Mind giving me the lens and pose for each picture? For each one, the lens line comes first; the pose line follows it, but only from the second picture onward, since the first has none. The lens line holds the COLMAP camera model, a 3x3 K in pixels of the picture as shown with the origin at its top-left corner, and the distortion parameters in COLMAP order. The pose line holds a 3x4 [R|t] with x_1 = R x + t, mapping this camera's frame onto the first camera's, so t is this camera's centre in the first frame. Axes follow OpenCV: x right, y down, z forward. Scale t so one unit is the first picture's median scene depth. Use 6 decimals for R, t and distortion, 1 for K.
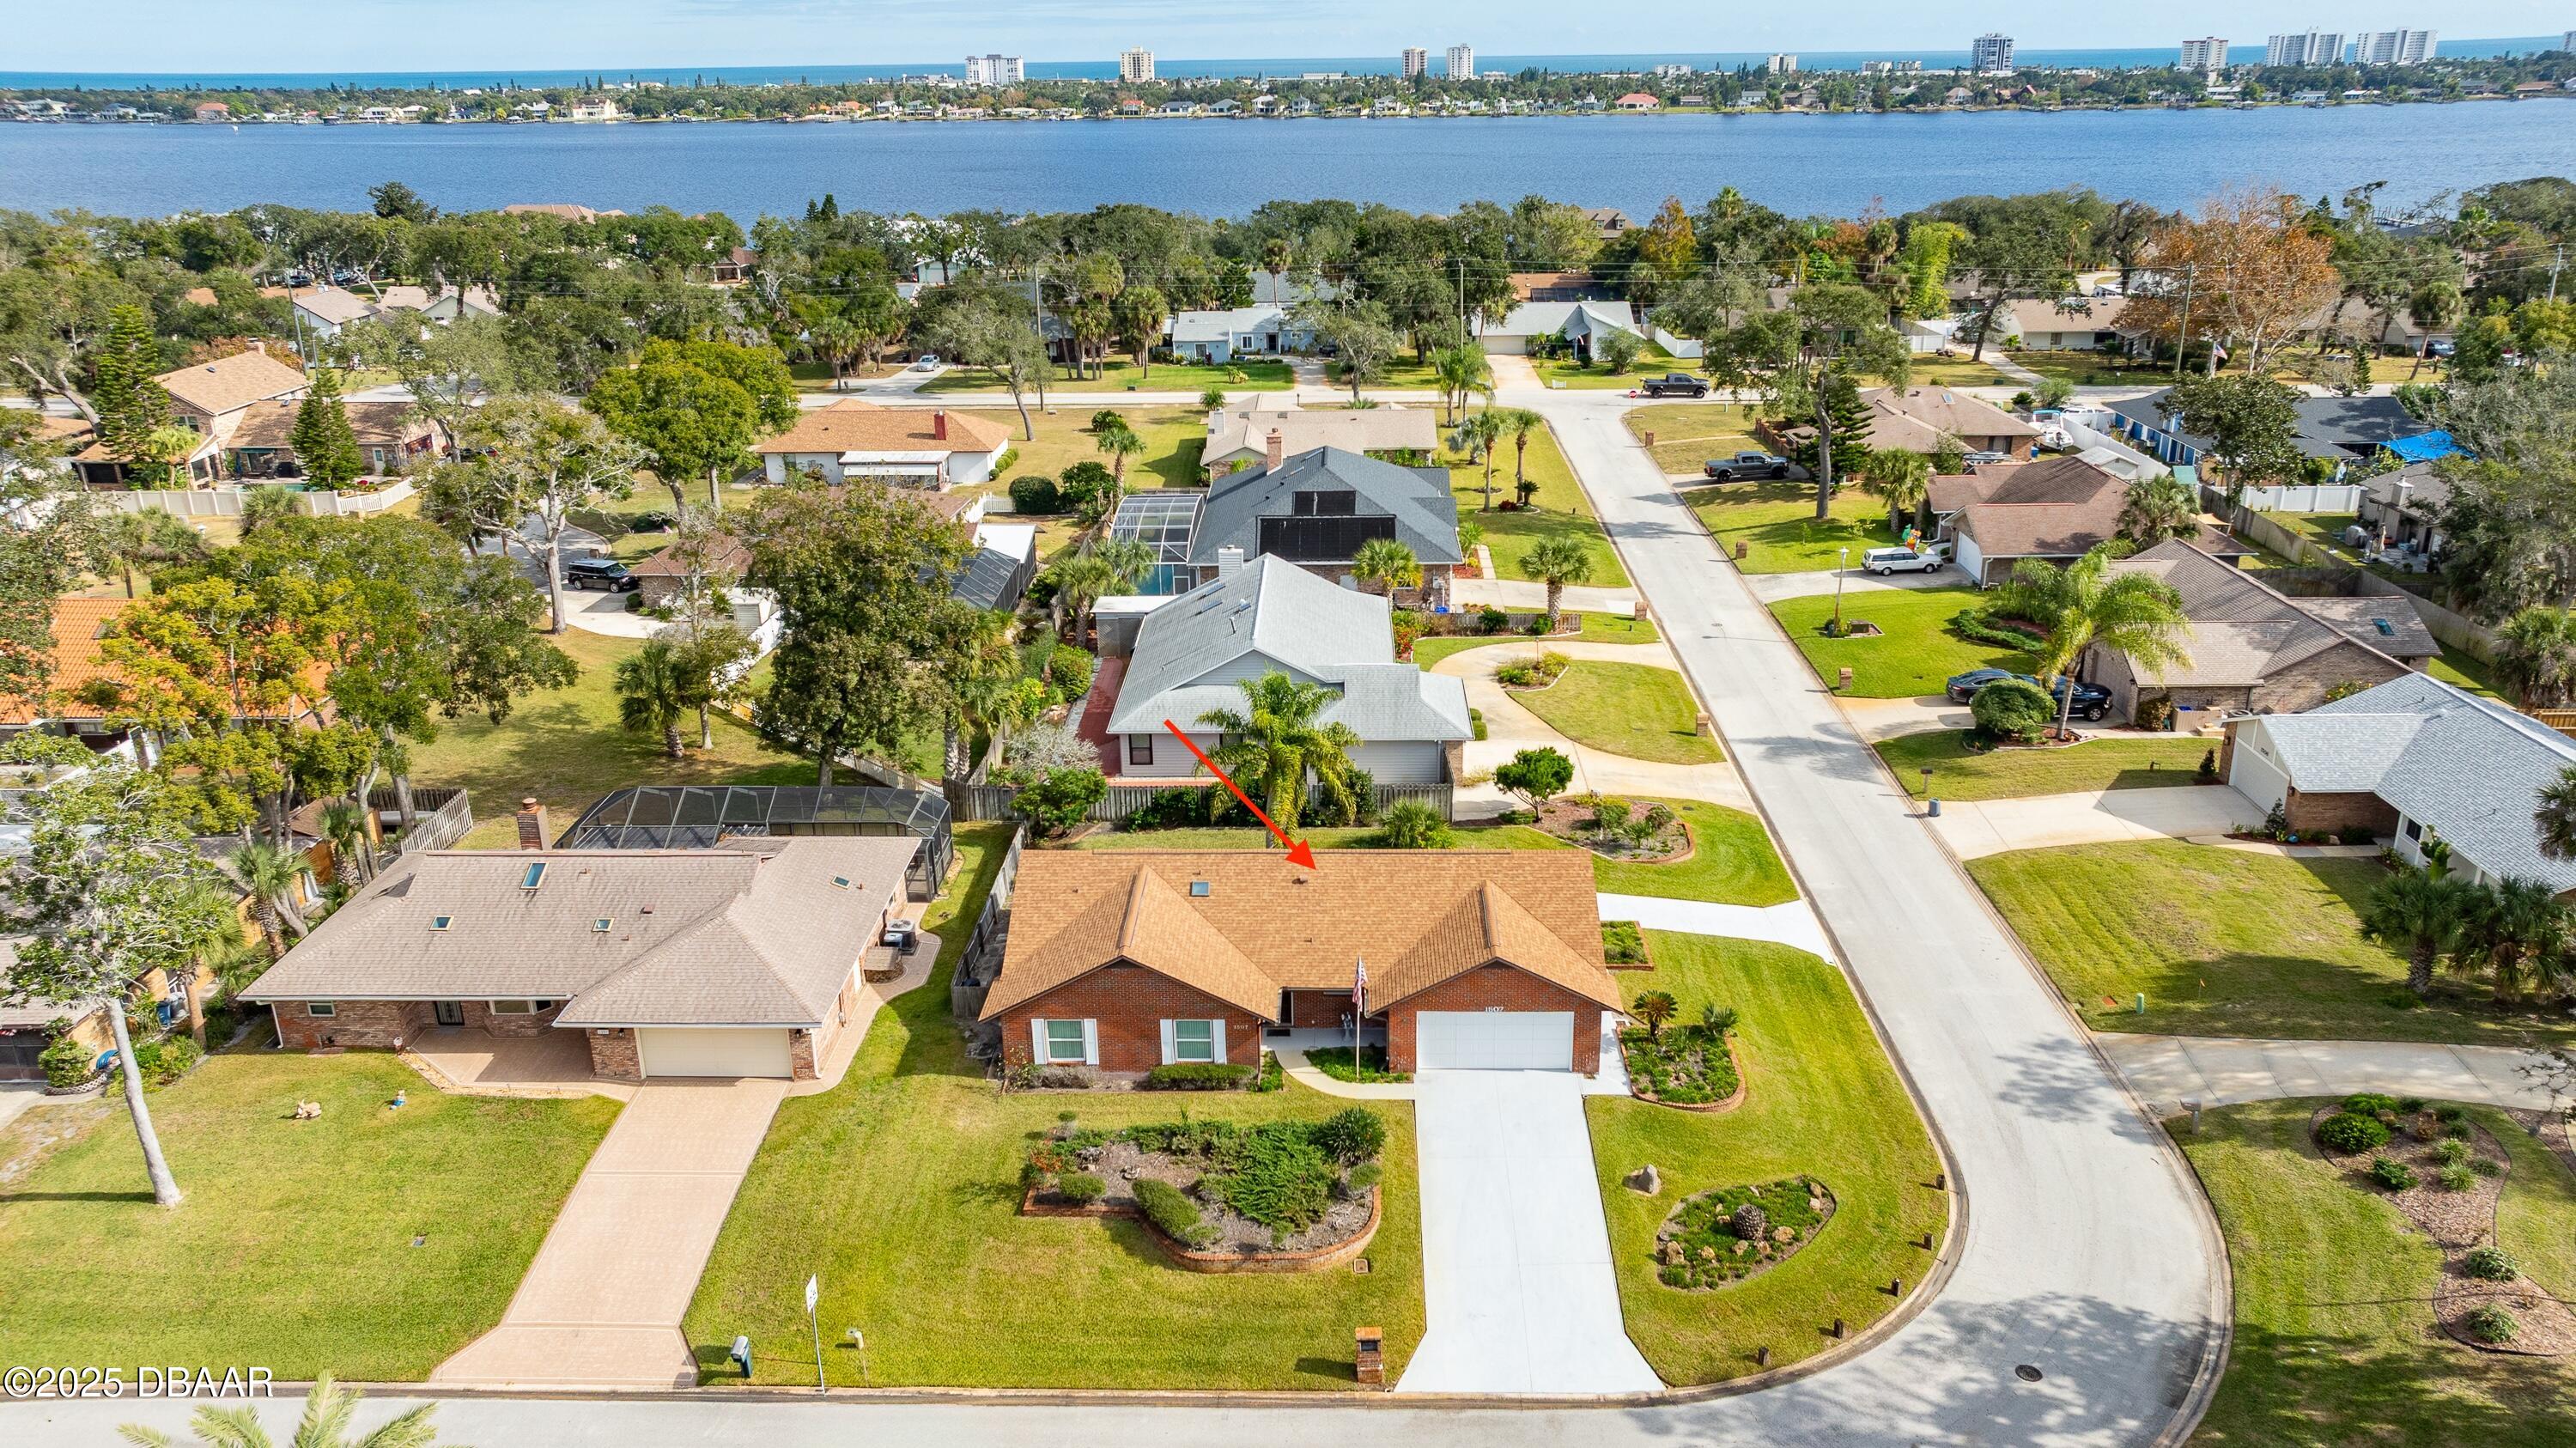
lens RADIAL K [[1794.8, 0, 1282.3], [0, 1794.8, 718.9], [0, 0, 1]] dist [-0.005269, 0.007857]
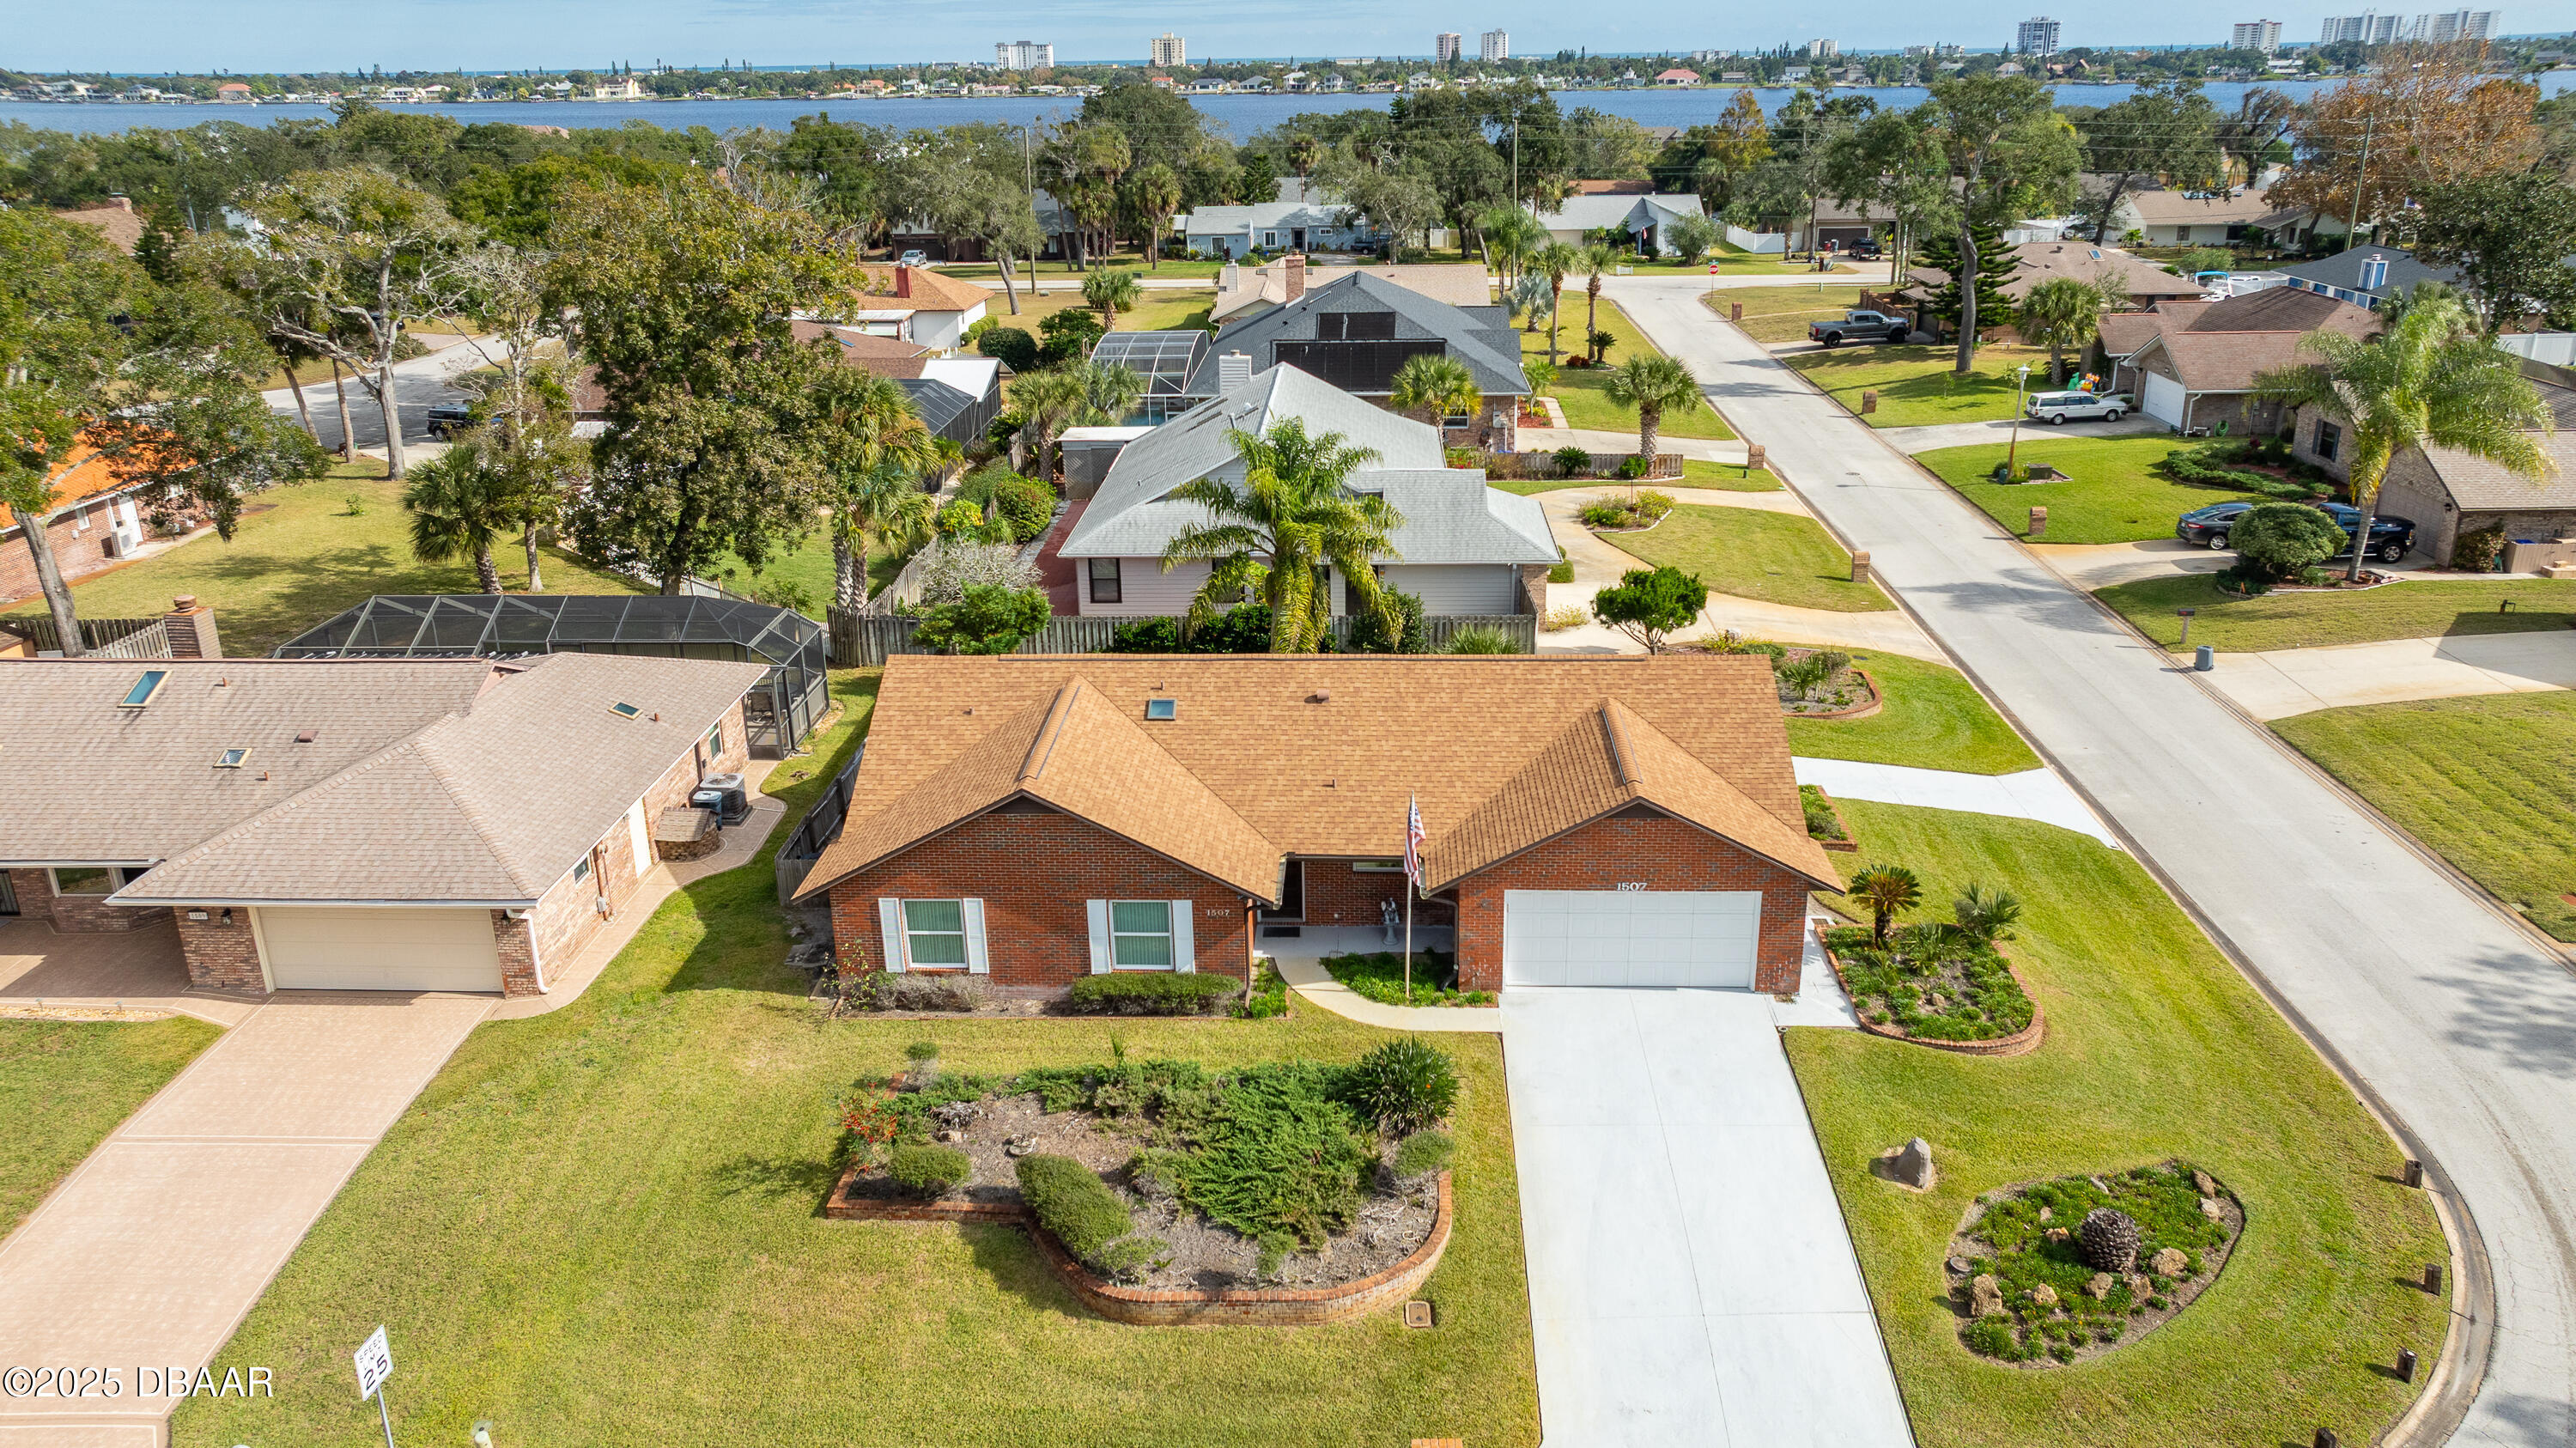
lens RADIAL K [[1794.8, 0, 1282.3], [0, 1794.8, 718.9], [0, 0, 1]] dist [-0.005269, 0.007857]
pose [[0.999850, 0.004279, -0.016763, 0.006845], [-0.004273, 0.999991, 0.000365, 0.080563], [0.016765, -0.000294, 0.999859, 0.296137]]
